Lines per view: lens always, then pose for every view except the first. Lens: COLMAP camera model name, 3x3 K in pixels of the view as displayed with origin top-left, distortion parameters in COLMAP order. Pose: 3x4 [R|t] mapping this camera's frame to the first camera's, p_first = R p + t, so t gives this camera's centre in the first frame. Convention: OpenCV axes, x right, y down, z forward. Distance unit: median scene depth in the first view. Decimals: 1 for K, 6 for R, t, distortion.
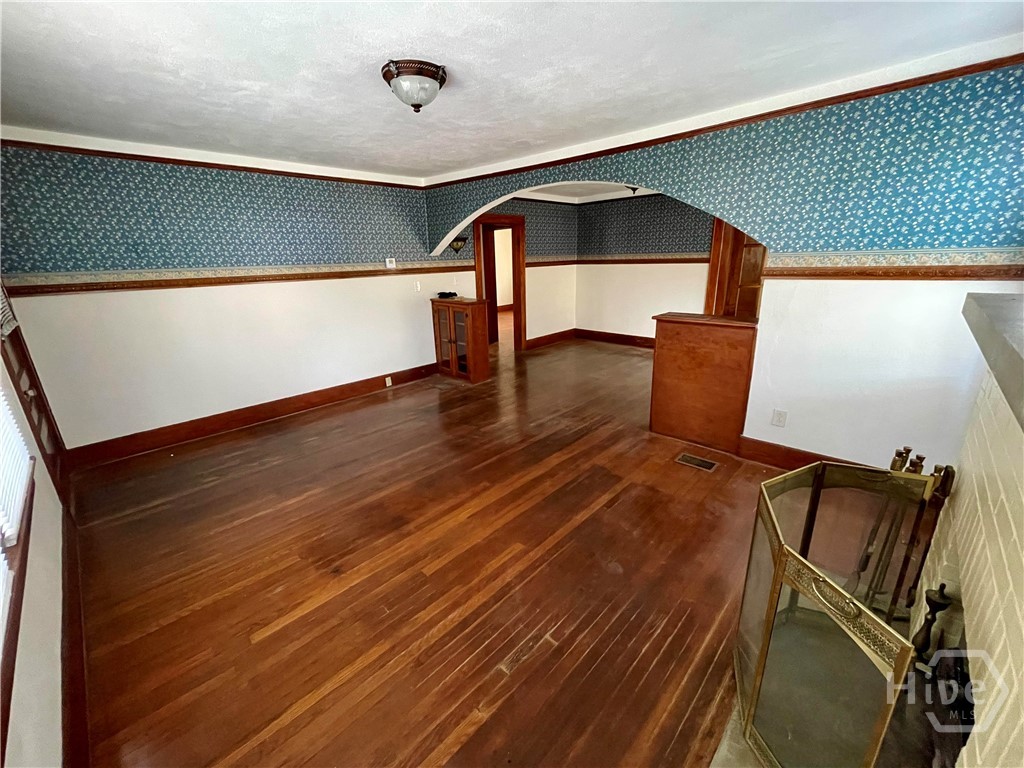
lens RADIAL K [[415.1, 0, 512.0], [0, 415.1, 384.0], [0, 0, 1]] dist [0.002679, 0.000074]
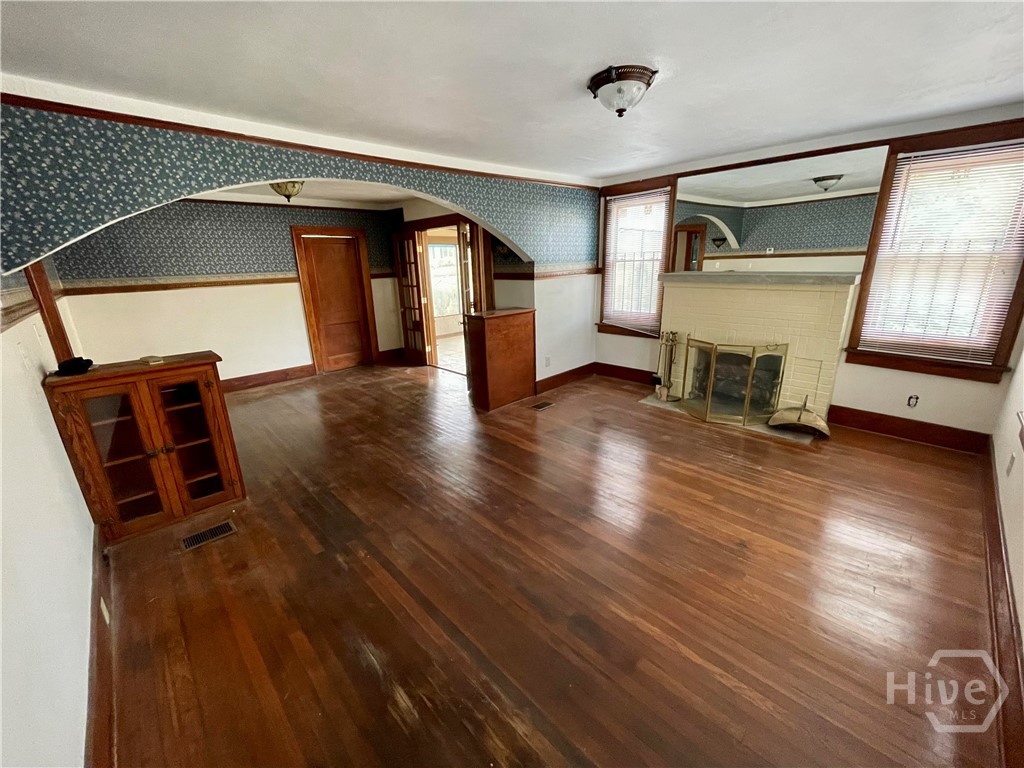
lens RADIAL K [[409.4, 0, 512.0], [0, 409.4, 384.0], [0, 0, 1]] dist [-0.008057, -0.000171]
pose [[0.047065, -0.263075, 0.963627, -0.989086], [0.323012, 0.916873, 0.234535, -0.270127], [-0.945224, 0.300225, 0.128129, 0.950411]]
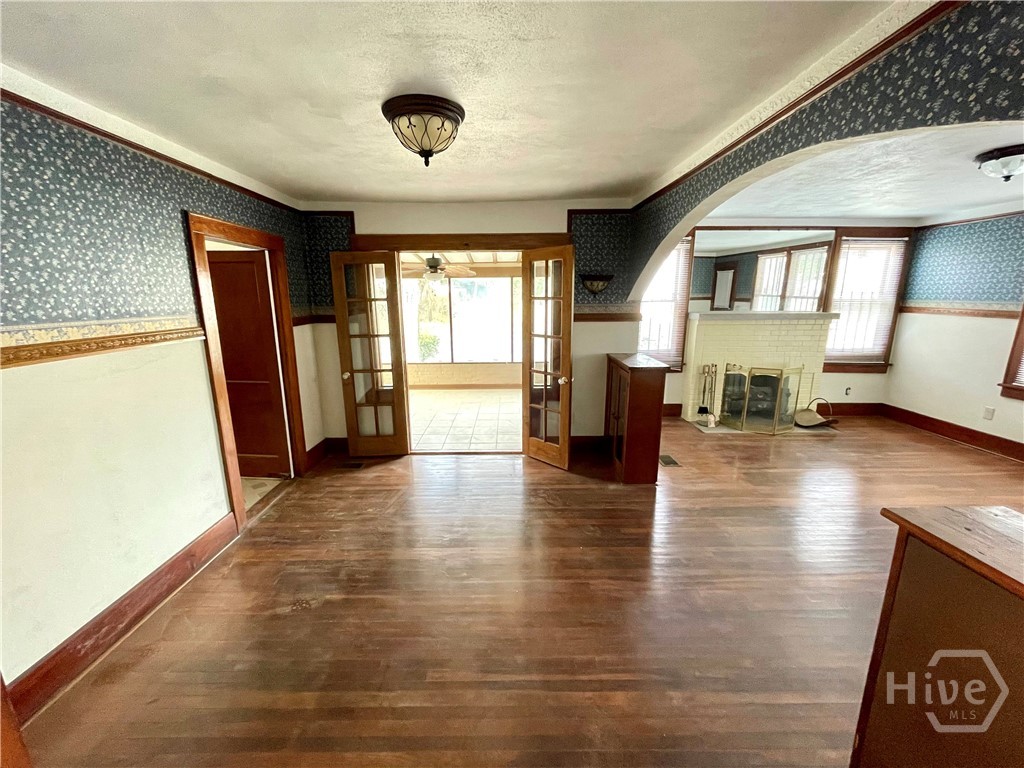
lens RADIAL K [[415.1, 0, 512.0], [0, 415.1, 384.0], [0, 0, 1]] dist [0.002679, 0.000074]
pose [[-0.693211, -0.118597, 0.710910, -0.120049], [0.237694, 0.893565, 0.380845, -0.671921], [-0.680412, 0.432985, -0.591240, 2.120172]]
